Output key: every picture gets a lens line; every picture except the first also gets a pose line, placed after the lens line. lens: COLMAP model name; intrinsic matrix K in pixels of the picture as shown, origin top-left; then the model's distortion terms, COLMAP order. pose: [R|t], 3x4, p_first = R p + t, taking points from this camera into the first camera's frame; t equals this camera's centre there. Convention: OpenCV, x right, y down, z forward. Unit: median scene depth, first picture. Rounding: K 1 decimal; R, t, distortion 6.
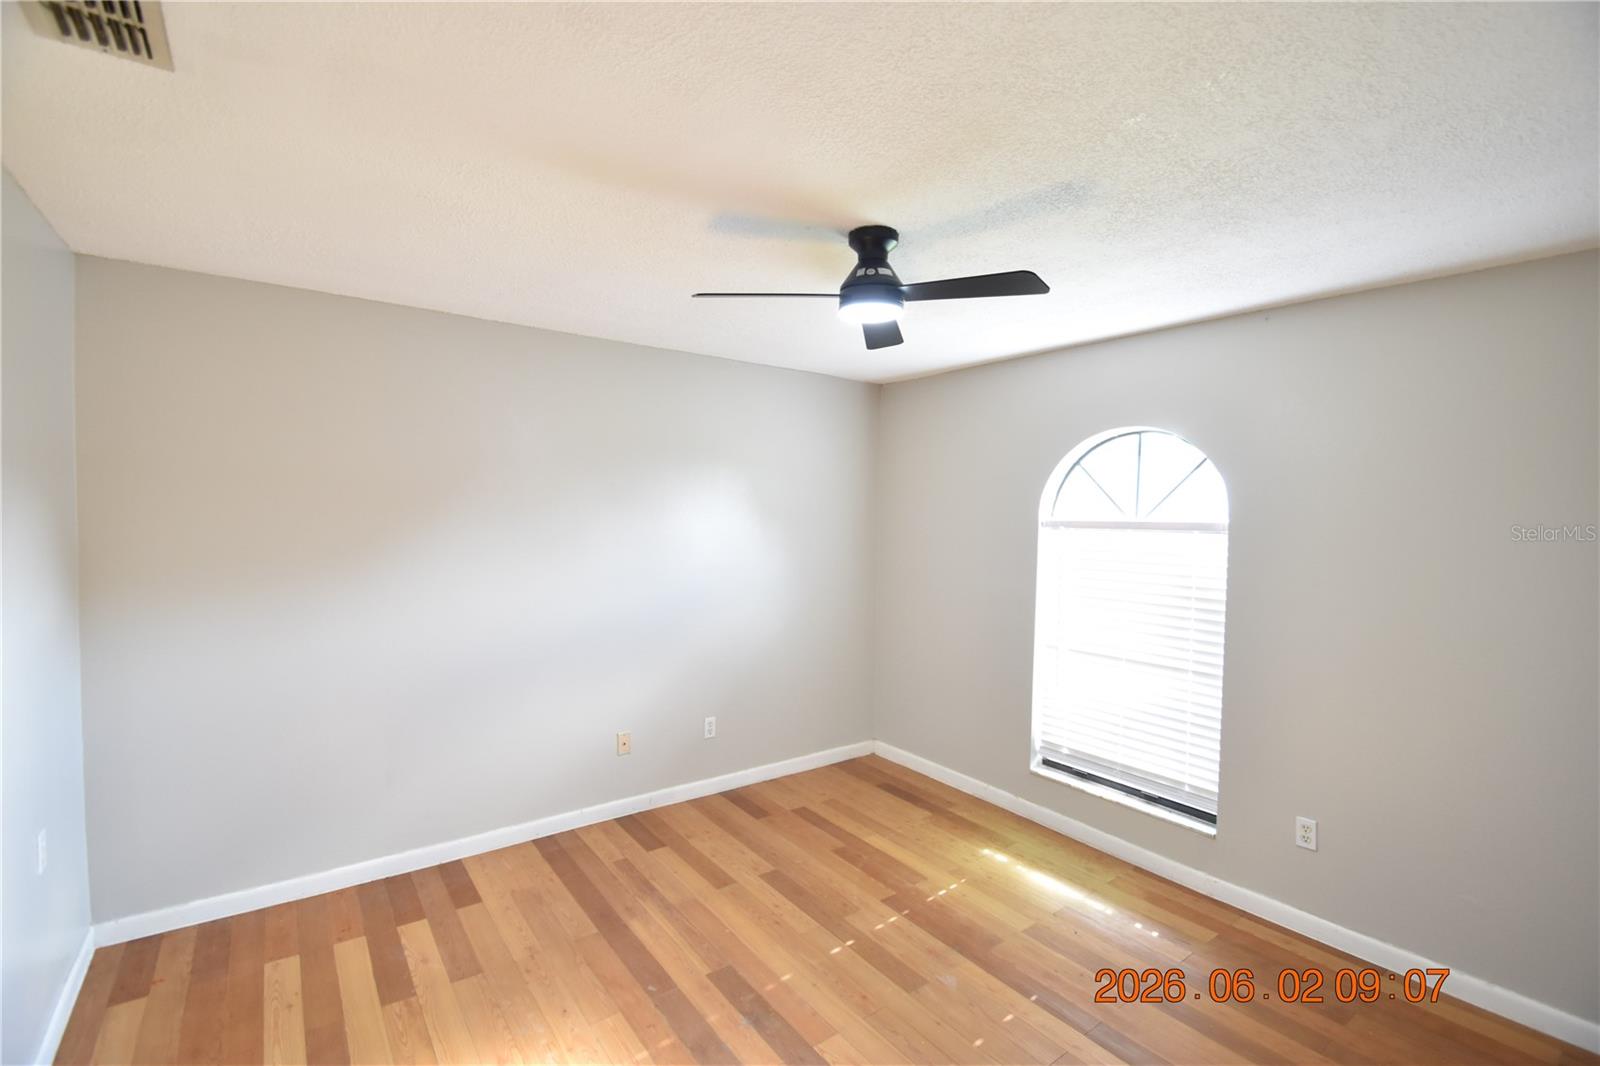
lens RADIAL K [[702.6, 0, 790.3], [0, 702.6, 546.6], [0, 0, 1]] dist [0.011915, -0.014032]
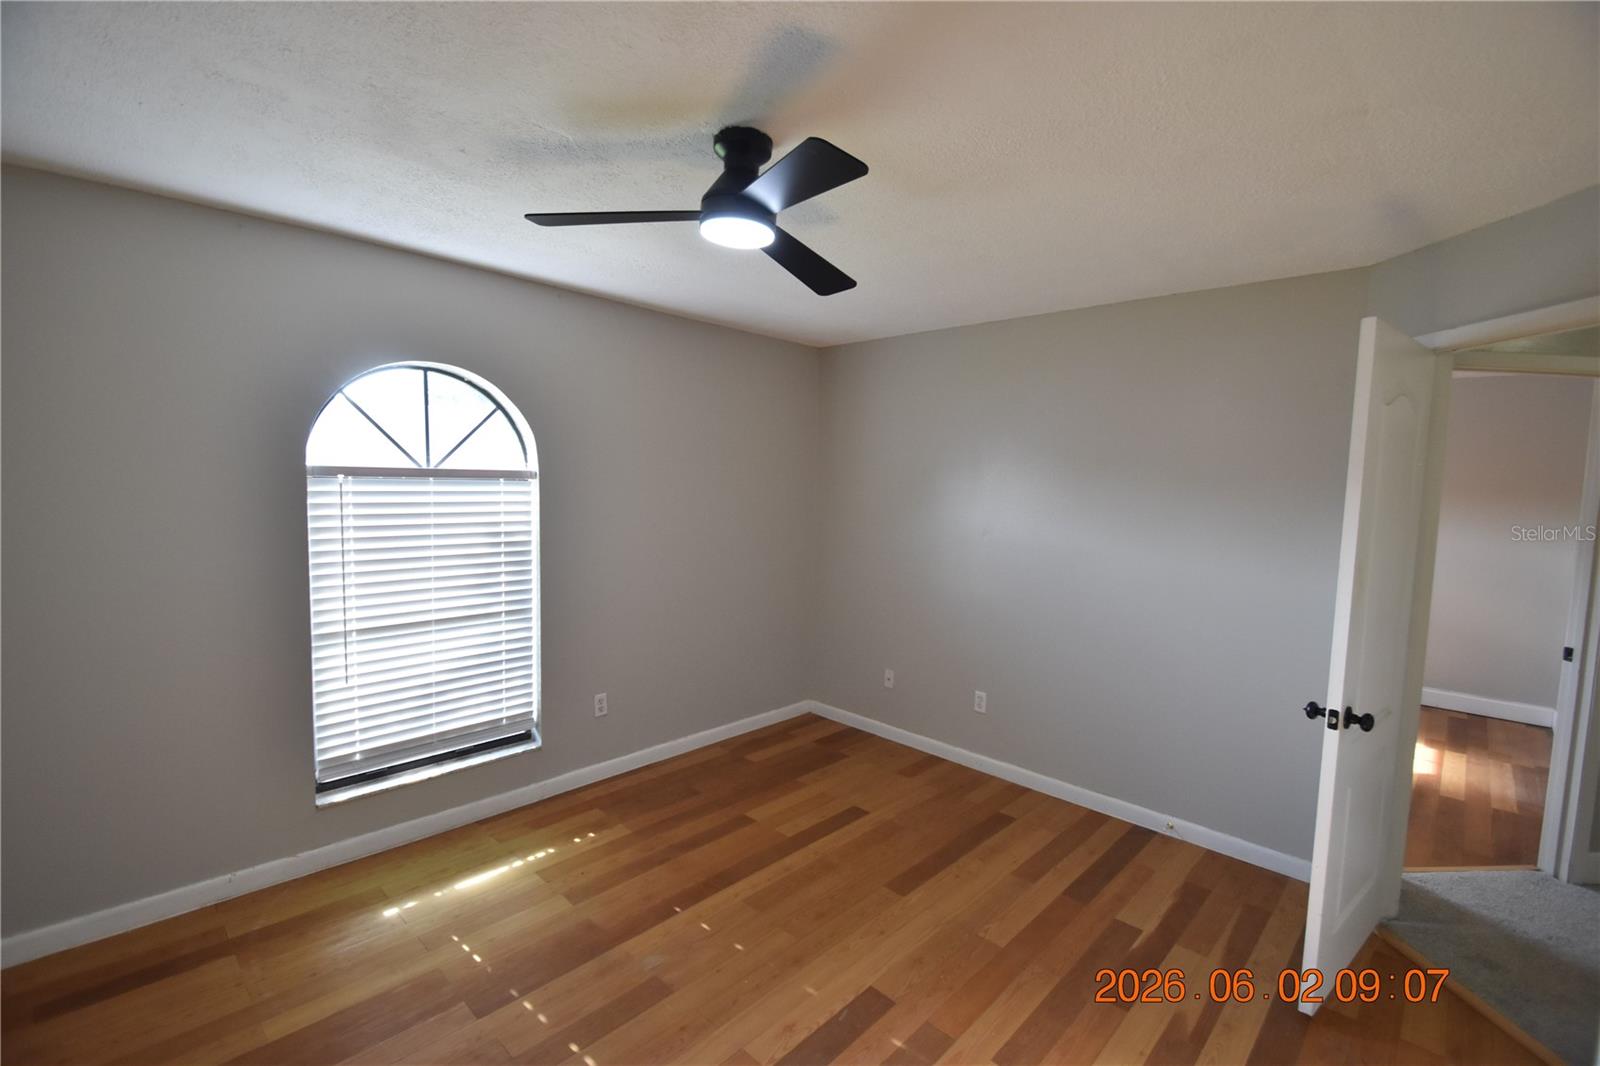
lens RADIAL K [[702.6, 0, 811.9], [0, 702.6, 541.8], [0, 0, 1]] dist [0.011915, -0.014032]
pose [[-0.193720, -0.116885, 0.974069, -0.516466], [0.009175, 0.992618, 0.120936, -0.049360], [-0.981014, 0.032364, -0.191217, 0.719244]]
